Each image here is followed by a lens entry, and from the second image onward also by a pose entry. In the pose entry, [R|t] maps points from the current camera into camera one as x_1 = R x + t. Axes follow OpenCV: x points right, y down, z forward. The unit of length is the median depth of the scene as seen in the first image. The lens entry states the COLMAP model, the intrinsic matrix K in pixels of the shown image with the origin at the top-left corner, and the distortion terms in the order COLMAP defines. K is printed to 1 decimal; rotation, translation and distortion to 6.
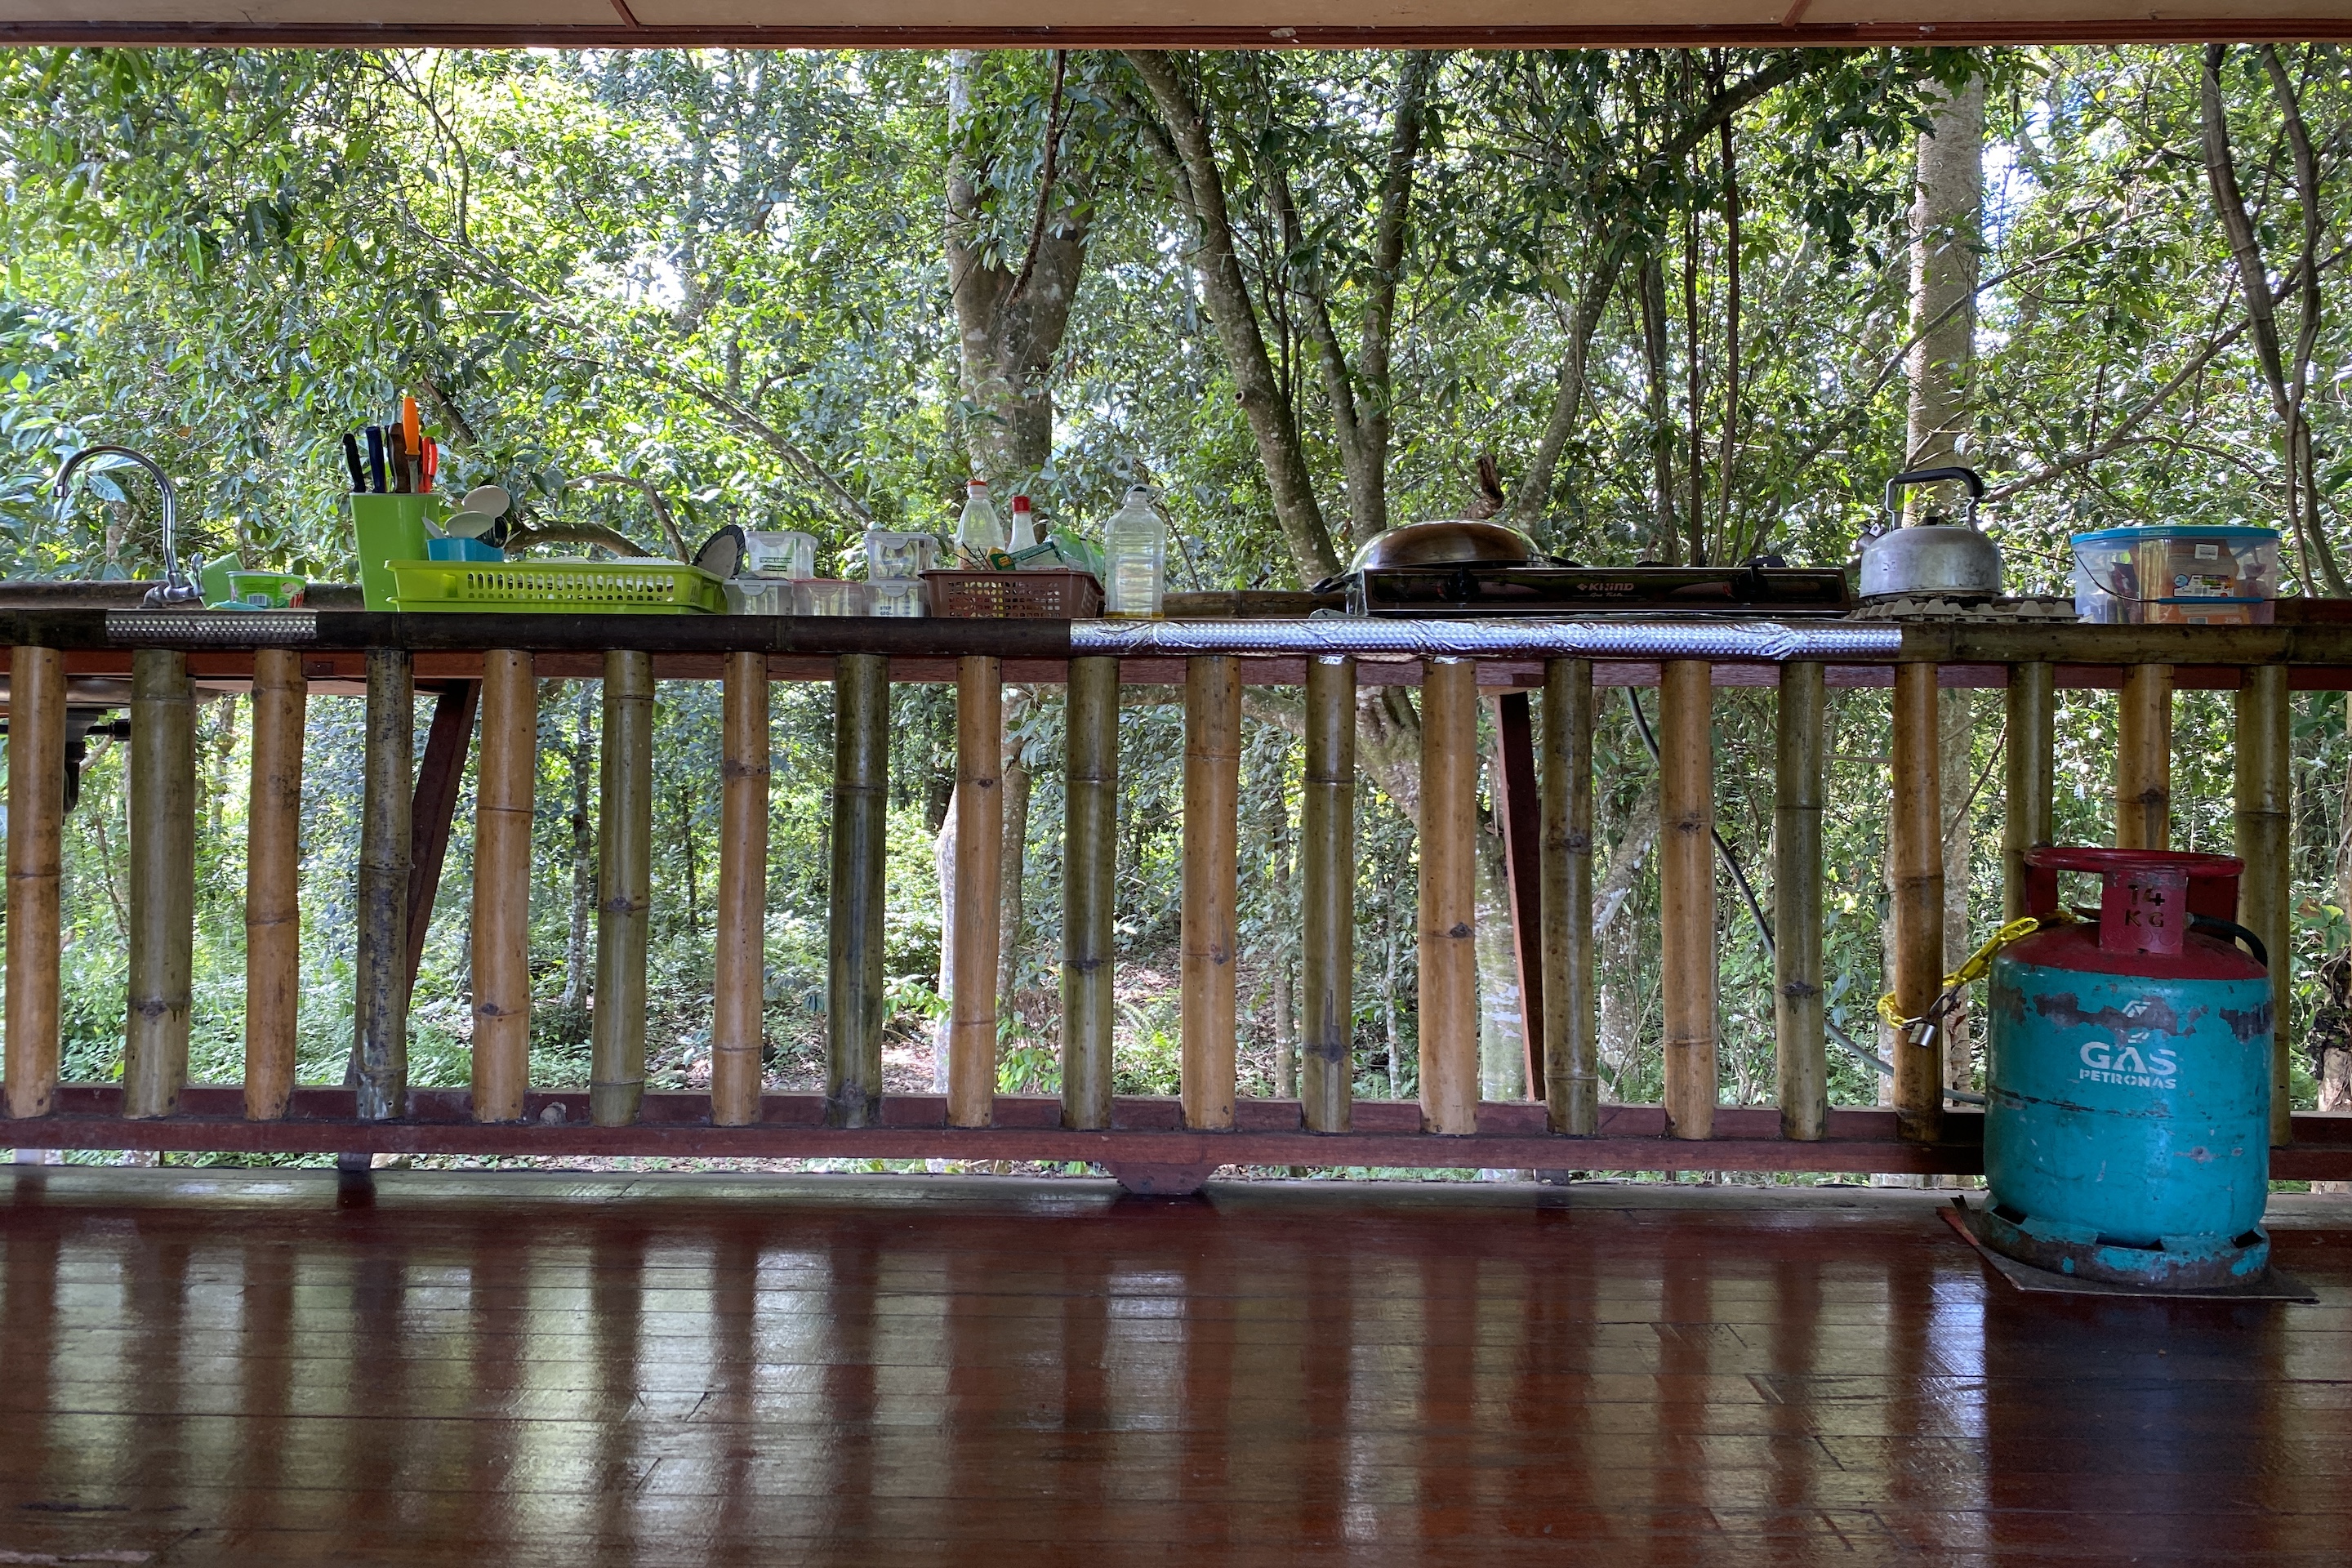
lens RADIAL K [[1803.5, 0, 1176.0], [0, 1803.5, 784.0], [0, 0, 1]] dist [0.002066, 0.008174]
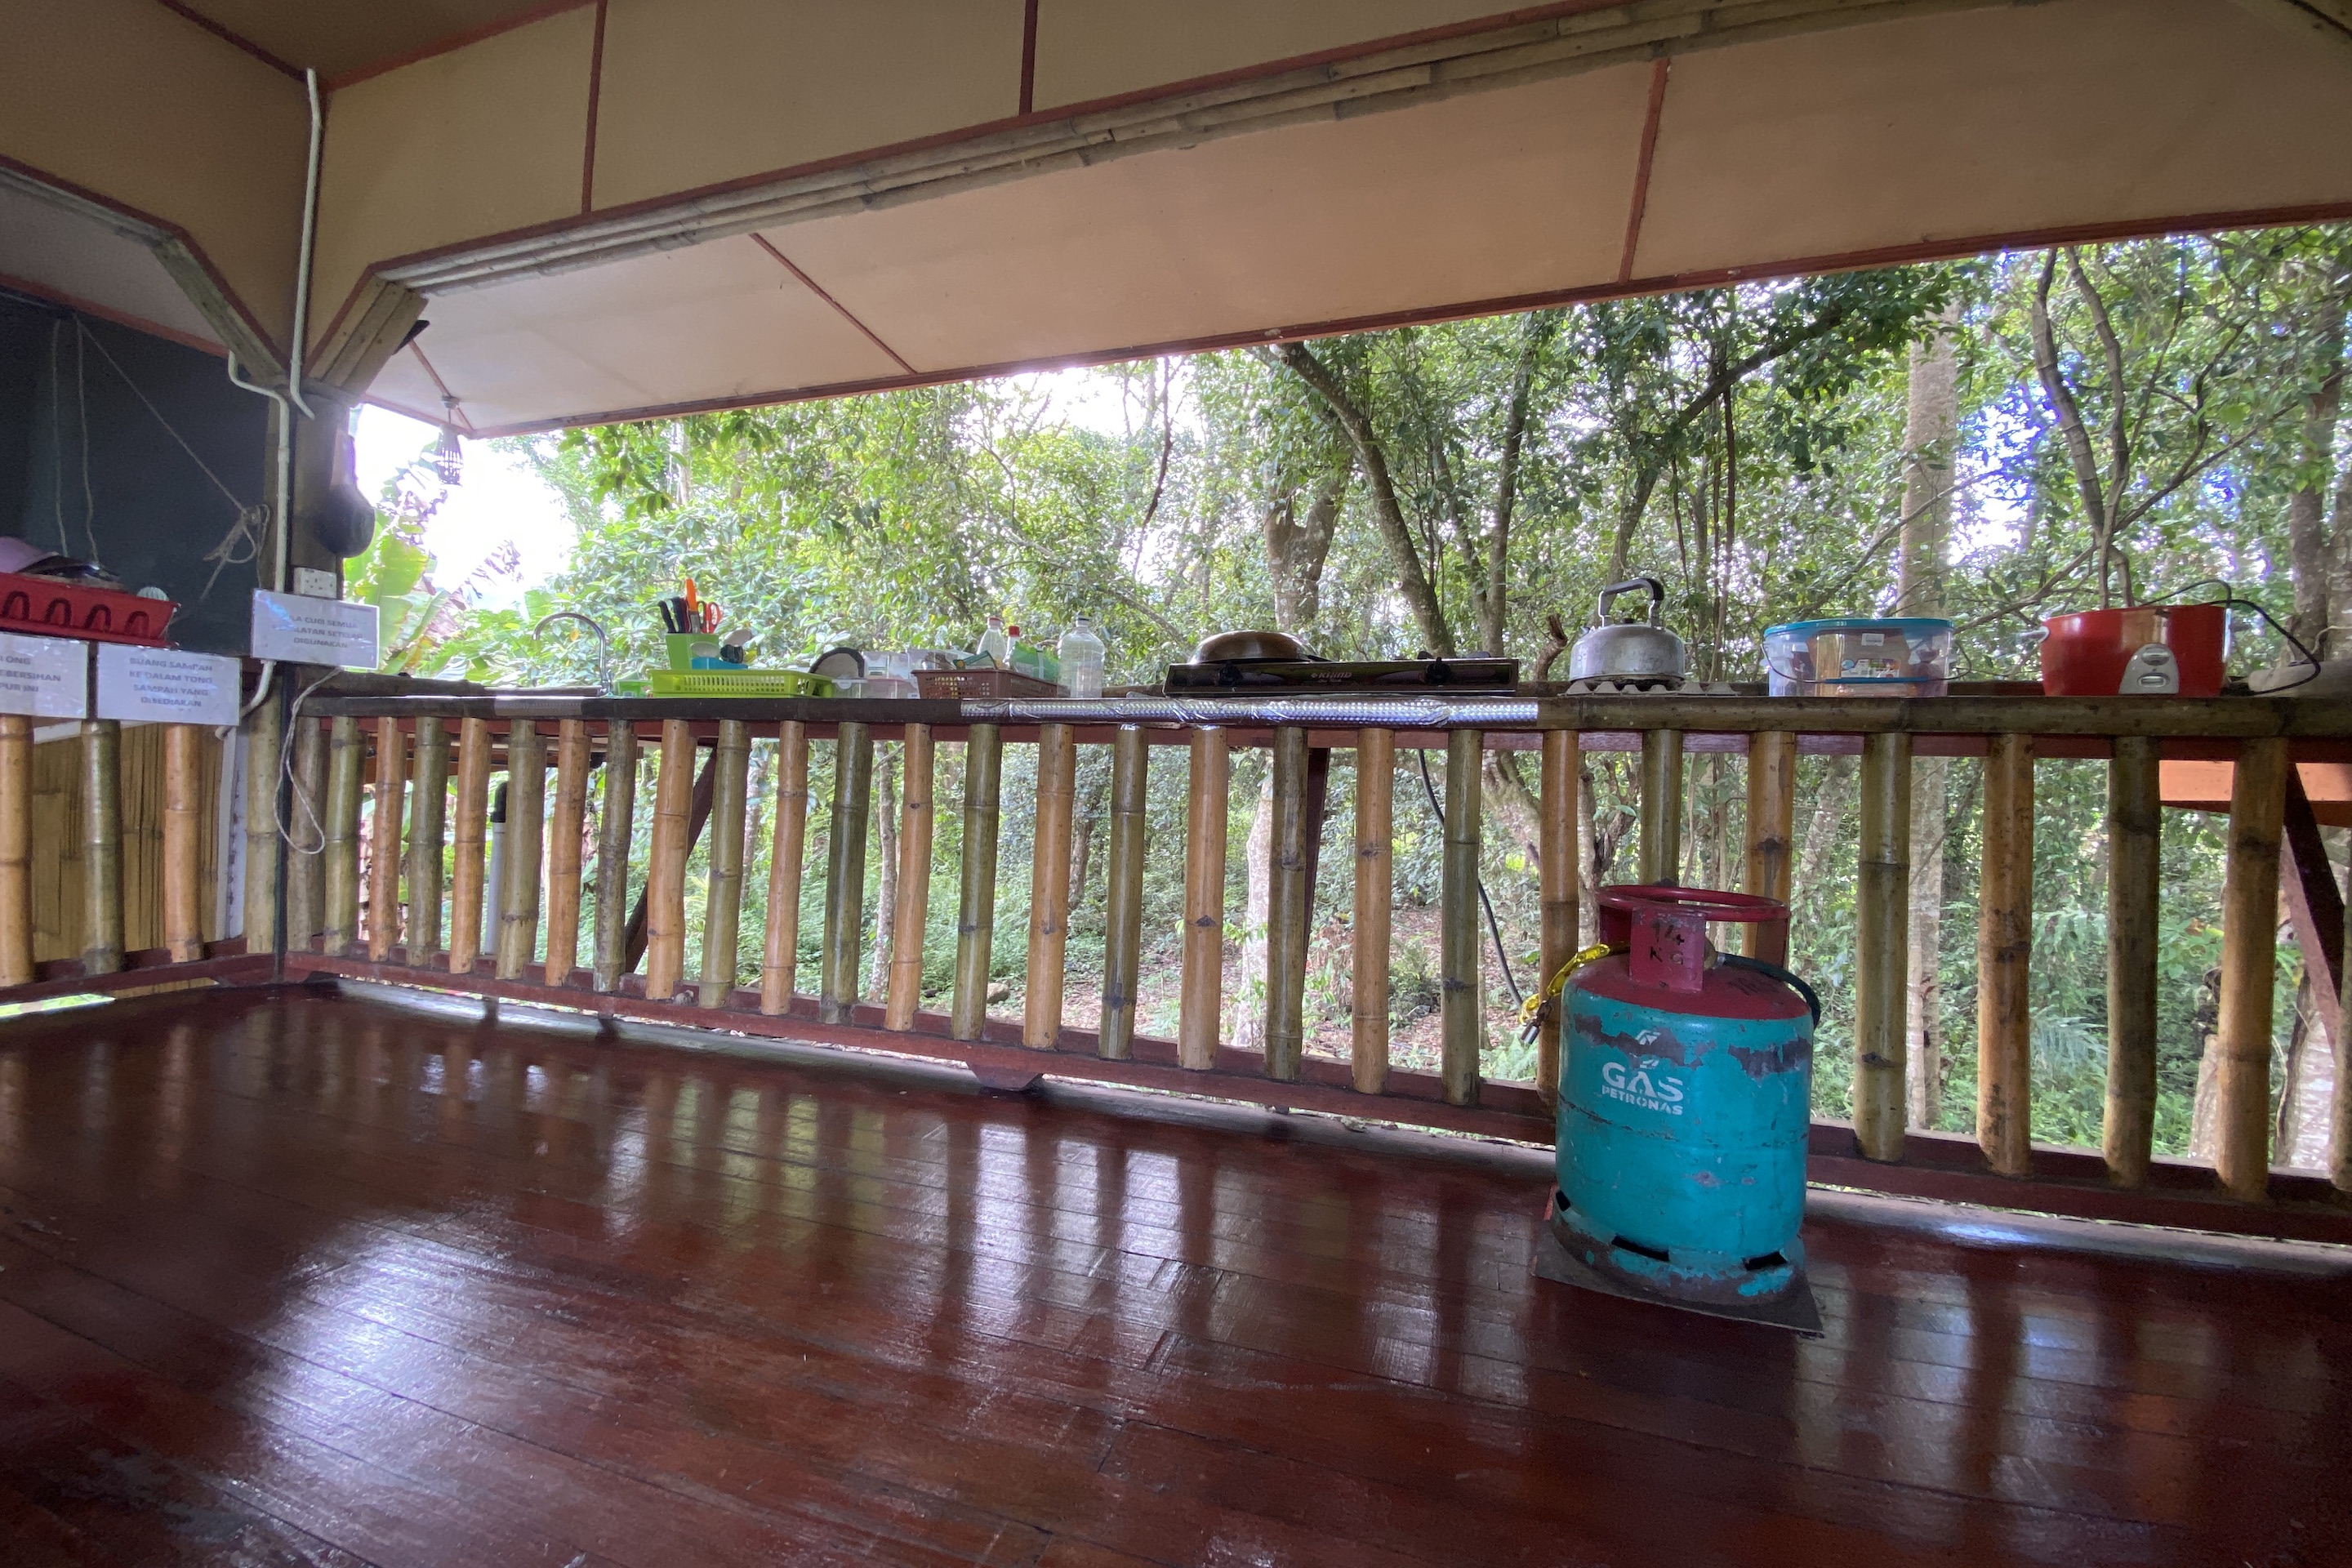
lens RADIAL K [[953.0, 0, 1184.3], [0, 953.0, 788.7], [0, 0, 1]] dist [0.012587, -0.017815]
pose [[0.953008, 0.021171, -0.302206, 0.357998], [-0.027676, 0.999468, -0.017260, -0.008078], [0.301680, 0.024813, 0.953086, 0.291106]]
